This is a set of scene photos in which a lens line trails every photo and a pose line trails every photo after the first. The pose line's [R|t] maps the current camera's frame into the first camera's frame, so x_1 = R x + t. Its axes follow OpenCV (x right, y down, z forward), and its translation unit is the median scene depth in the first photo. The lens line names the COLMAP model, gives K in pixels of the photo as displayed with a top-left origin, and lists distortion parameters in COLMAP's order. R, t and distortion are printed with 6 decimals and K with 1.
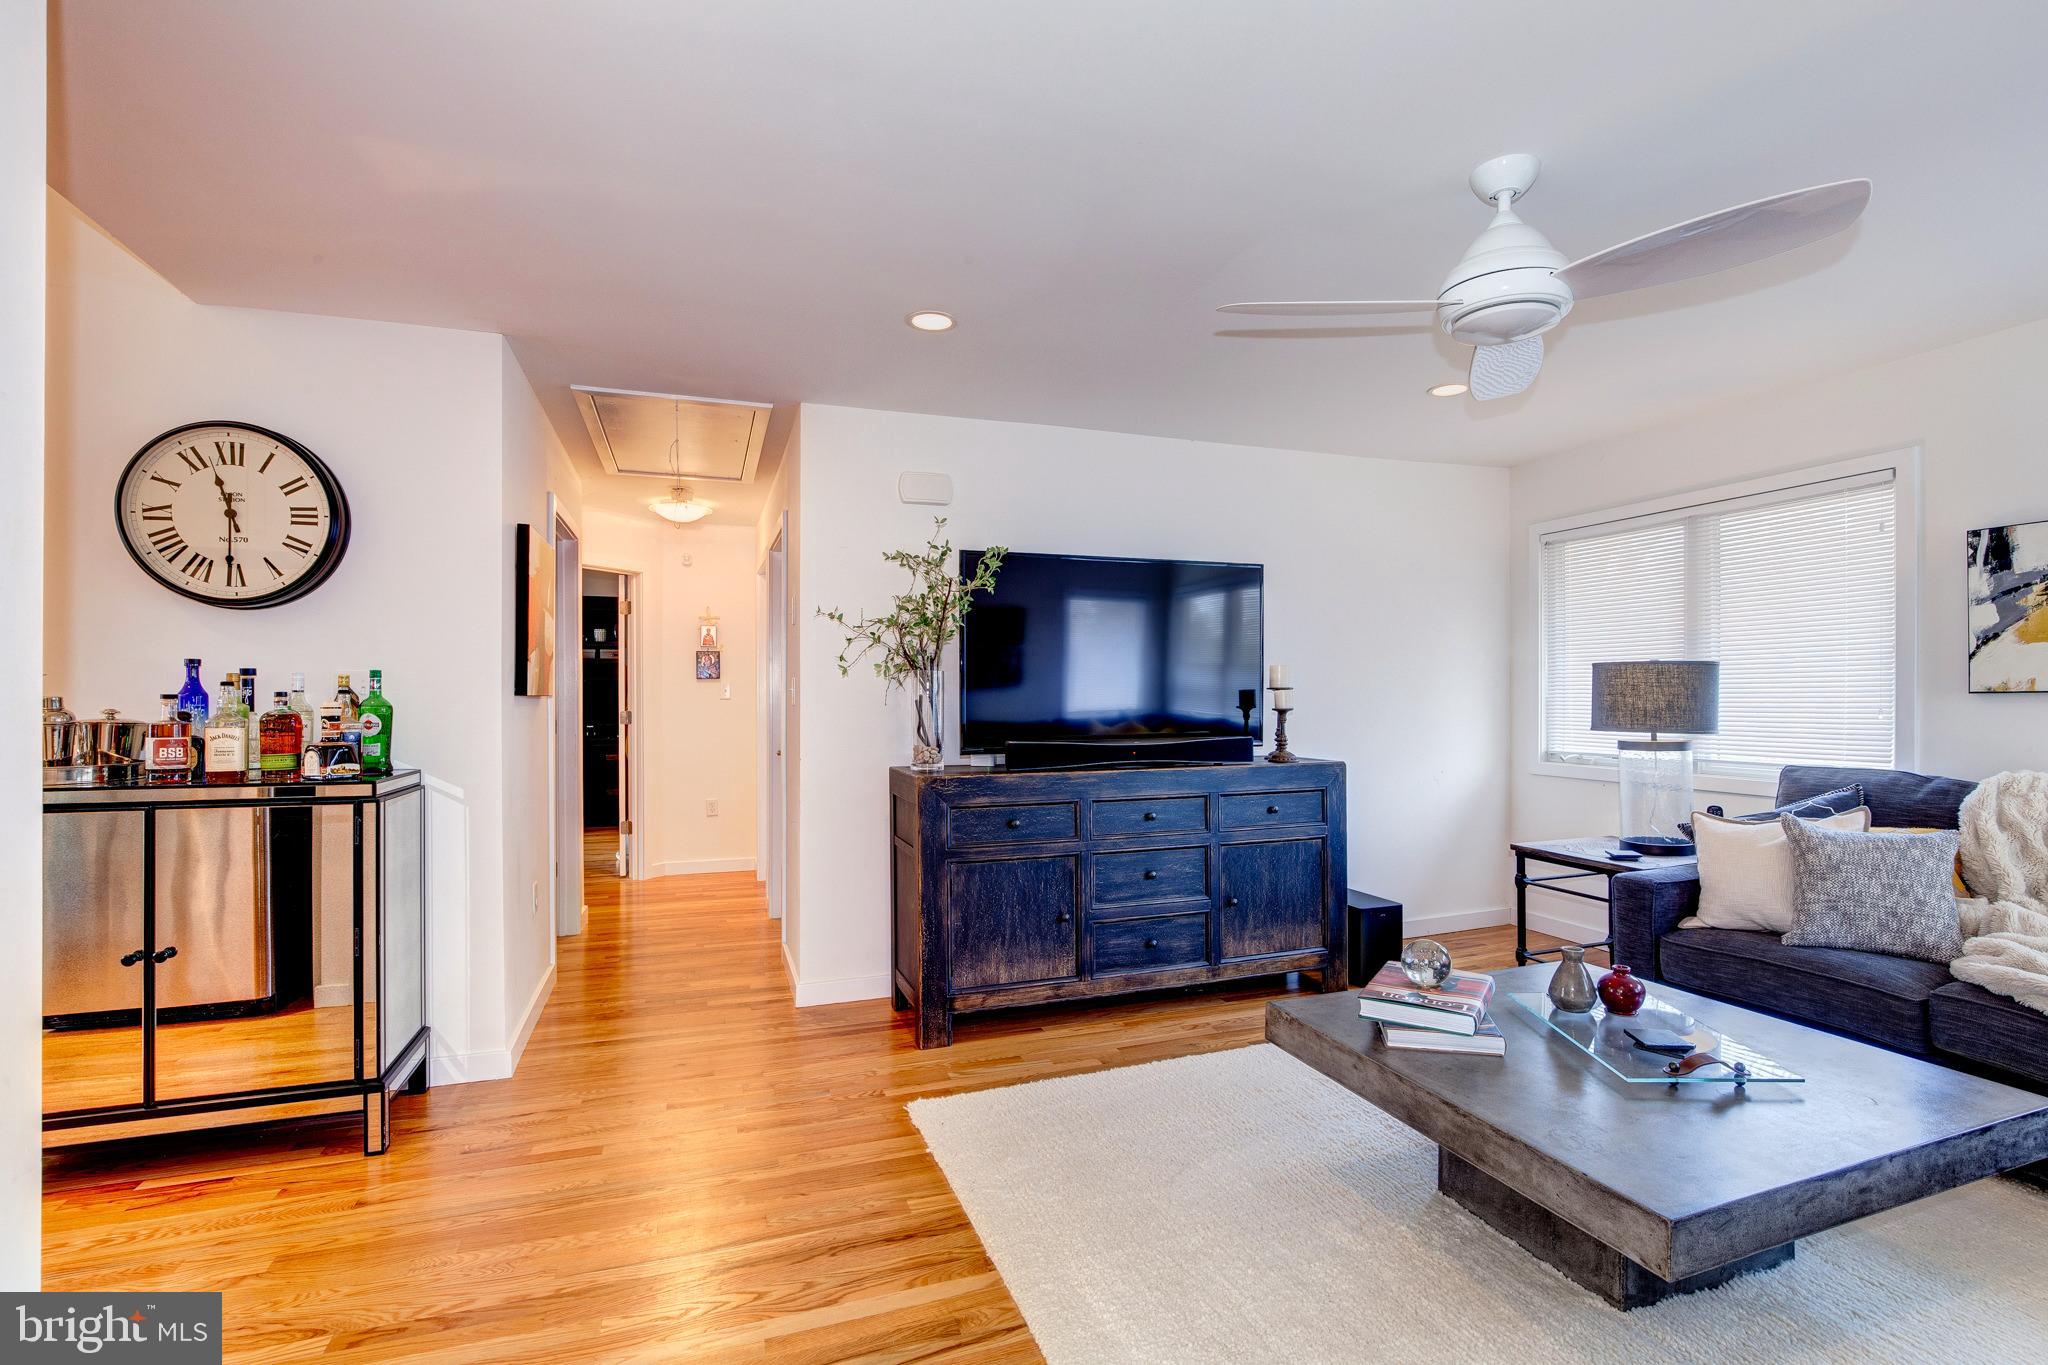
lens RADIAL K [[939.2, 0, 1023.6], [0, 939.2, 695.2], [0, 0, 1]] dist [-0.022670, 0.006013]
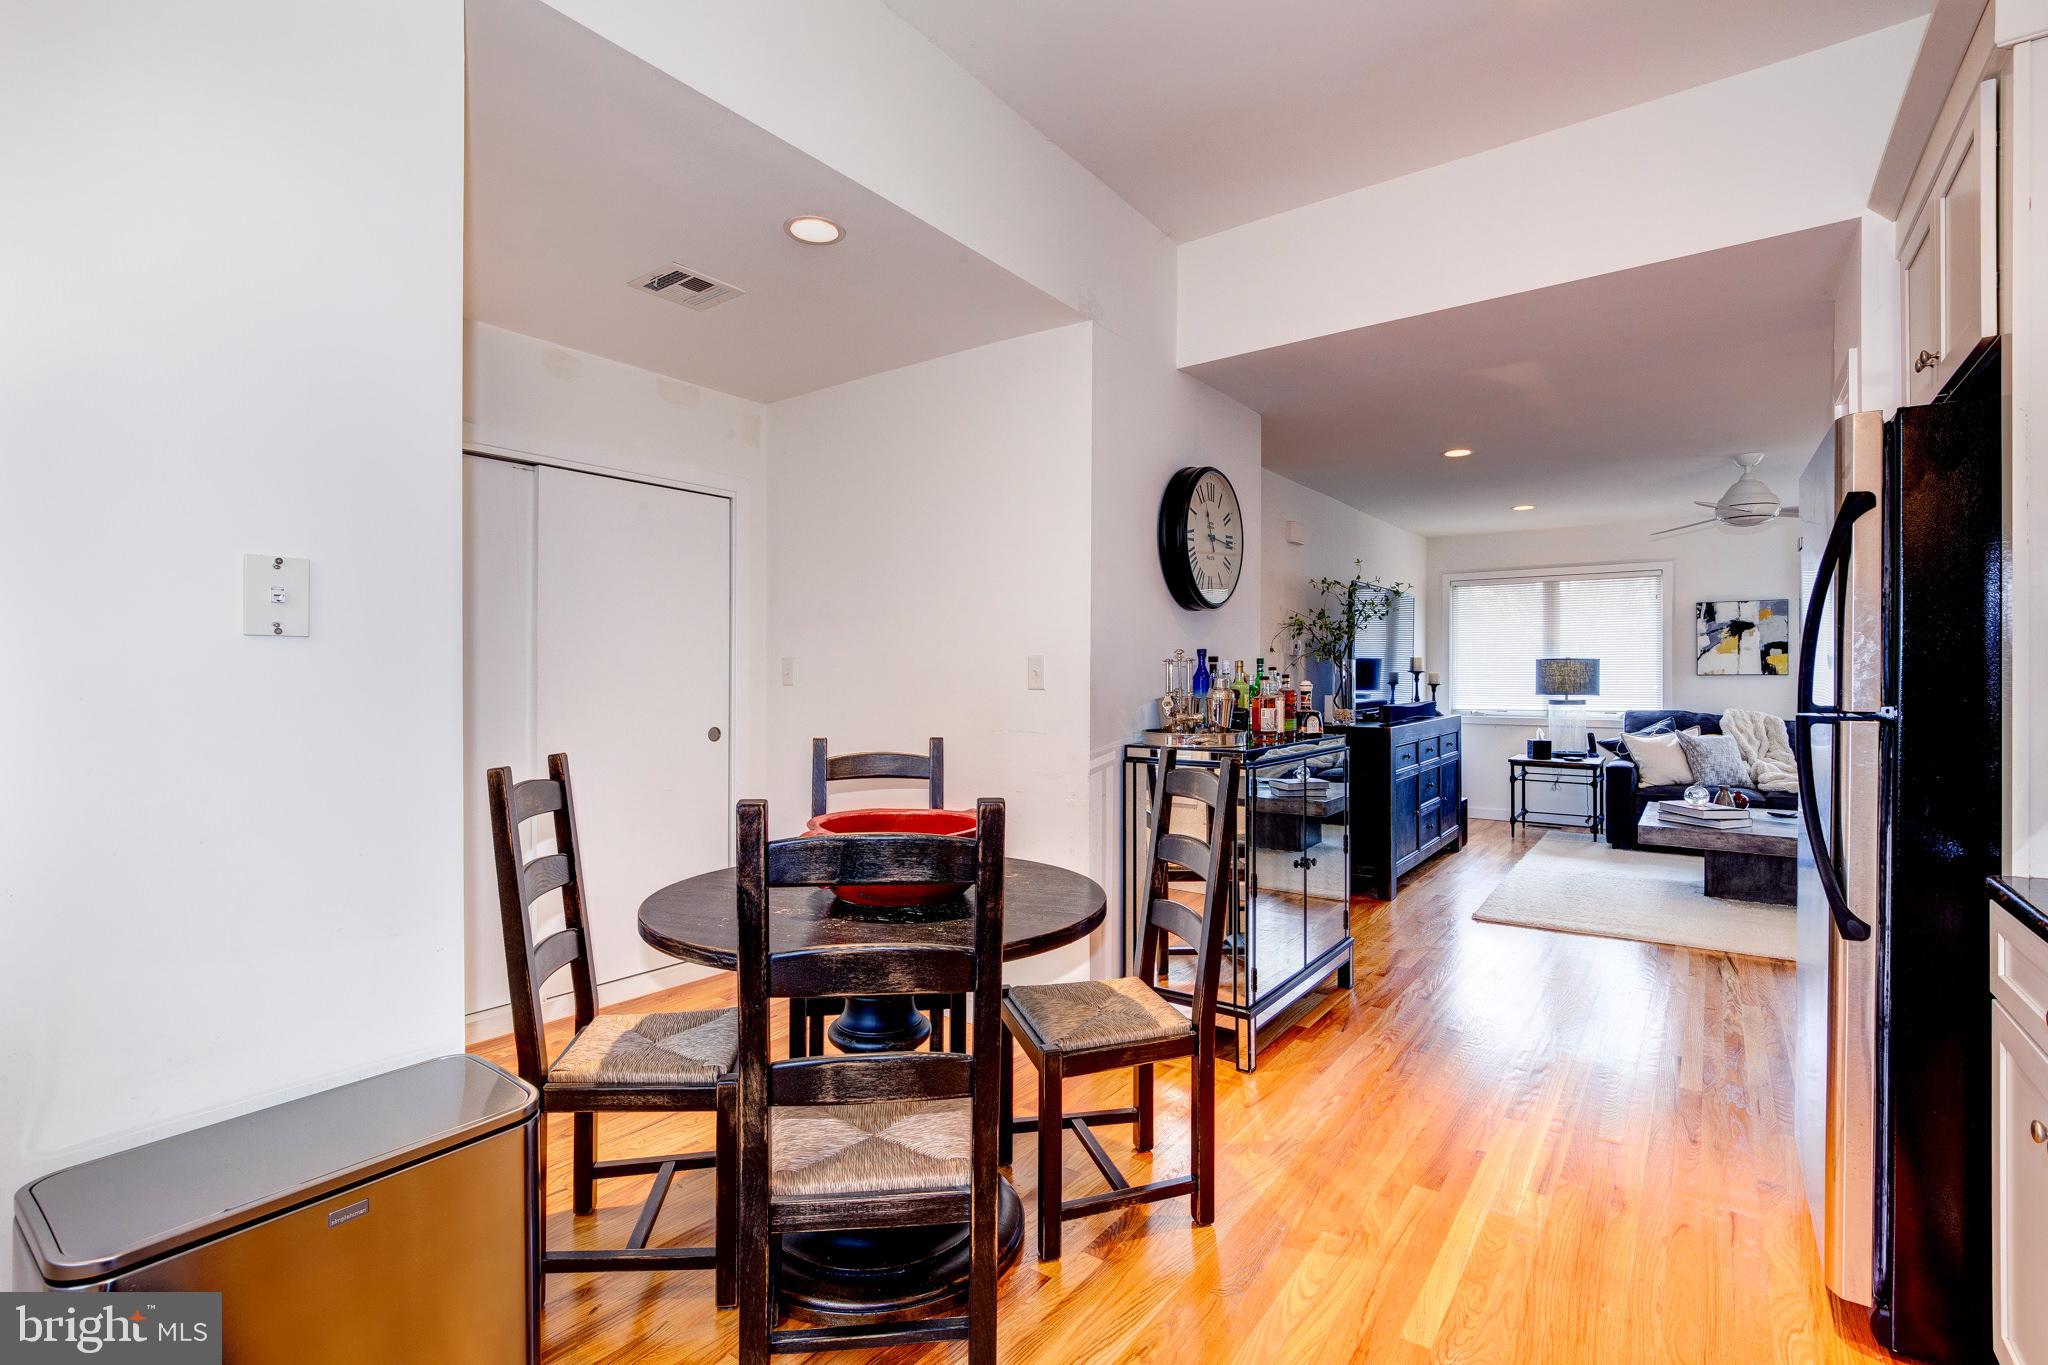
lens RADIAL K [[939.2, 0, 1032.2], [0, 939.2, 674.2], [0, 0, 1]] dist [-0.022670, 0.006013]
pose [[0.822351, 0.002056, 0.568977, -1.467336], [-0.001911, 0.999998, -0.000852, 0.000540], [-0.568977, -0.000387, 0.822353, 0.056491]]
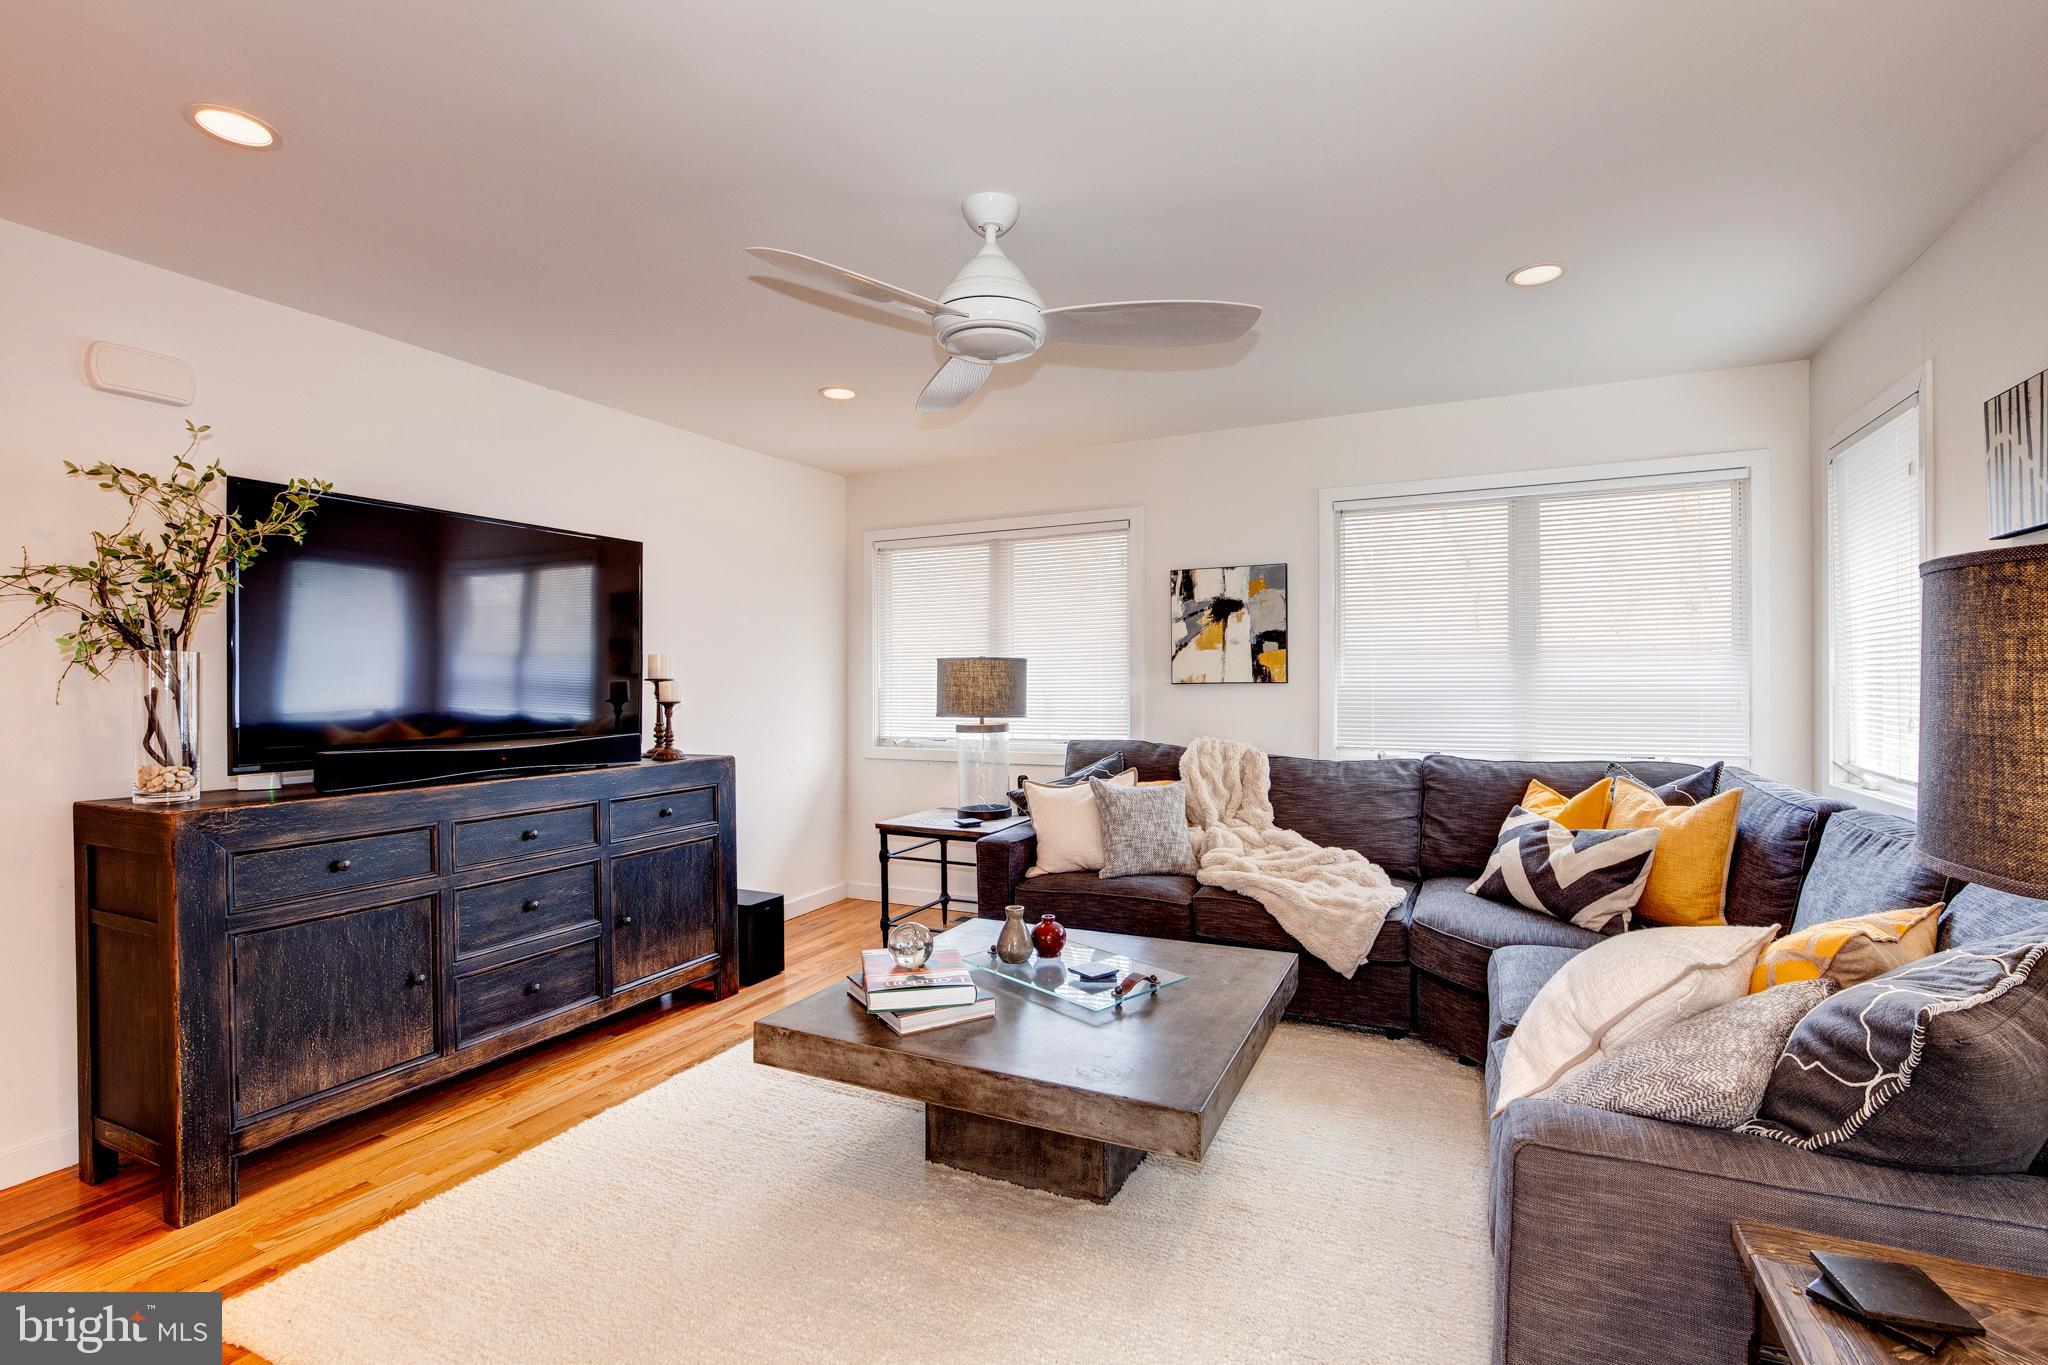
lens RADIAL K [[939.2, 0, 1031.3], [0, 939.2, 686.4], [0, 0, 1]] dist [-0.022670, 0.006013]
pose [[0.706751, -0.002148, 0.707459, -0.142861], [0.003076, 0.999995, -0.000037, 0.000734], [-0.707455, 0.002202, 0.706755, 0.118905]]
